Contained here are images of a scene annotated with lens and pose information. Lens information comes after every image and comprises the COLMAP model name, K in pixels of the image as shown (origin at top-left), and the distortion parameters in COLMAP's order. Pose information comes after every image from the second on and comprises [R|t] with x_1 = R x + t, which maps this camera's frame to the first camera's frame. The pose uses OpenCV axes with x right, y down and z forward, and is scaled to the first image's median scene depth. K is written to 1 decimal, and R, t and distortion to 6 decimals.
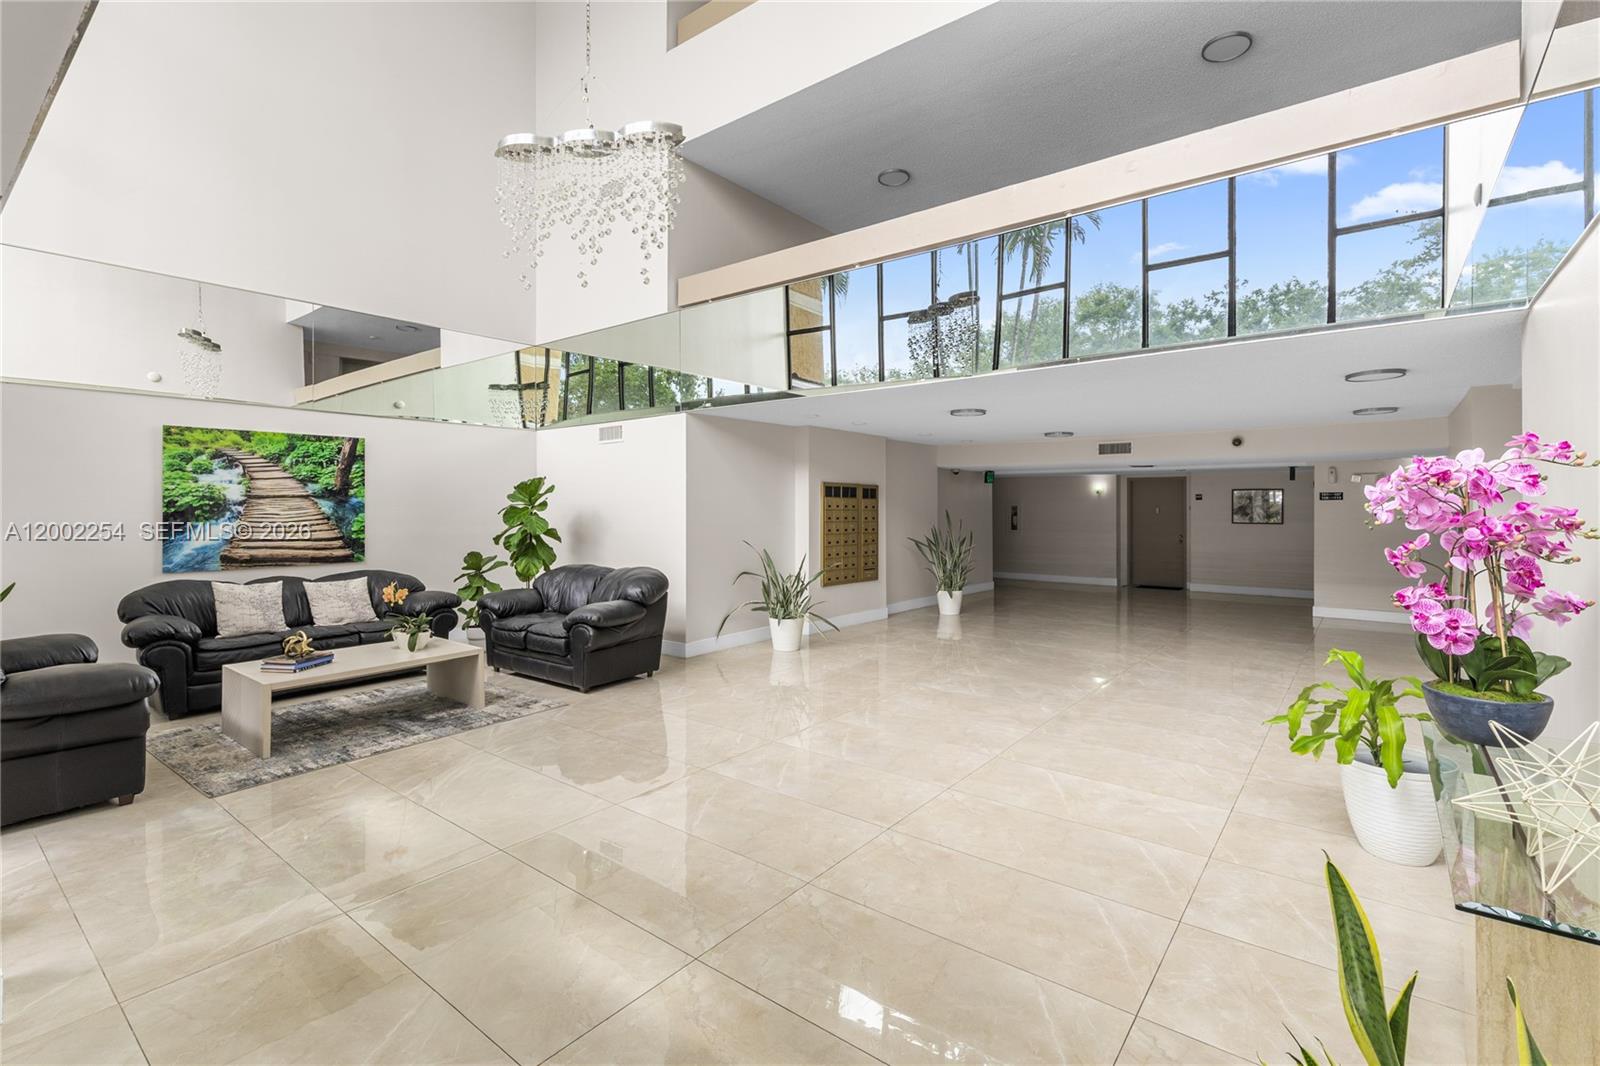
lens RADIAL K [[726.1, 0, 795.8], [0, 726.1, 529.2], [0, 0, 1]] dist [-0.000778, -0.000231]
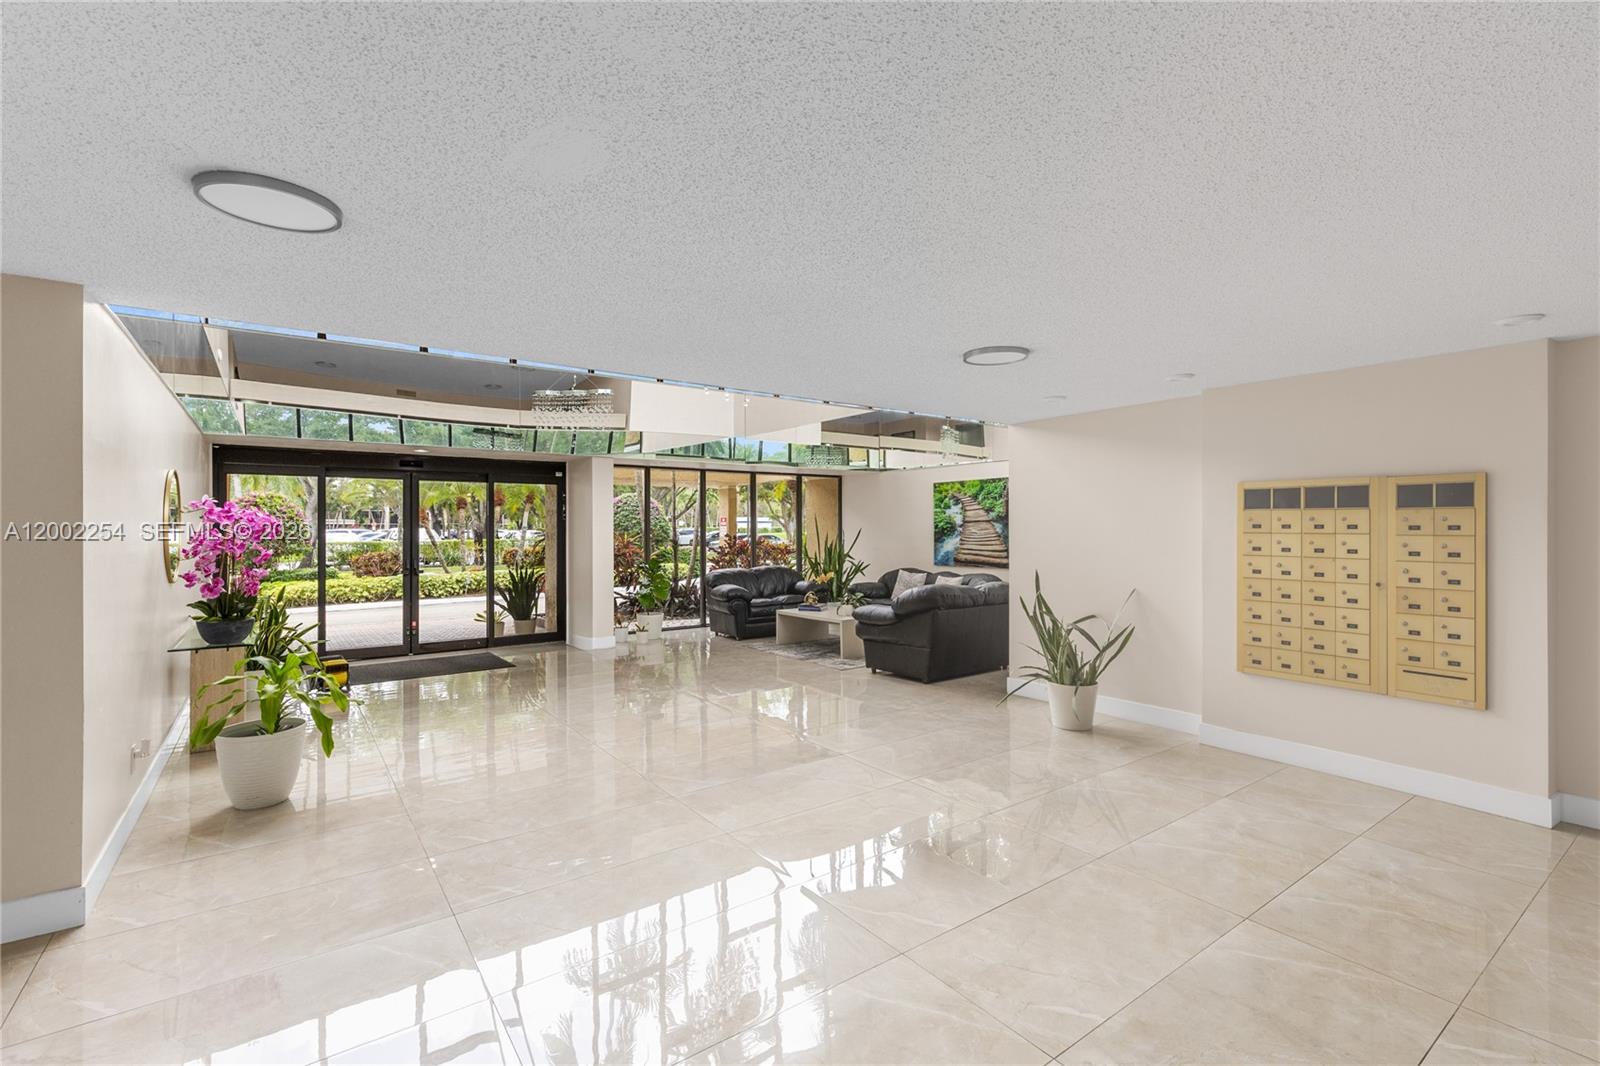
lens RADIAL K [[713.1, 0, 800.0], [0, 713.1, 533.0], [0, 0, 1]] dist [0.002718, 0.000520]
pose [[-0.273916, 0.007463, -0.961725, 0.841972], [-0.024948, 0.999578, 0.014863, -0.033758], [0.961430, 0.028064, -0.273614, 1.062446]]
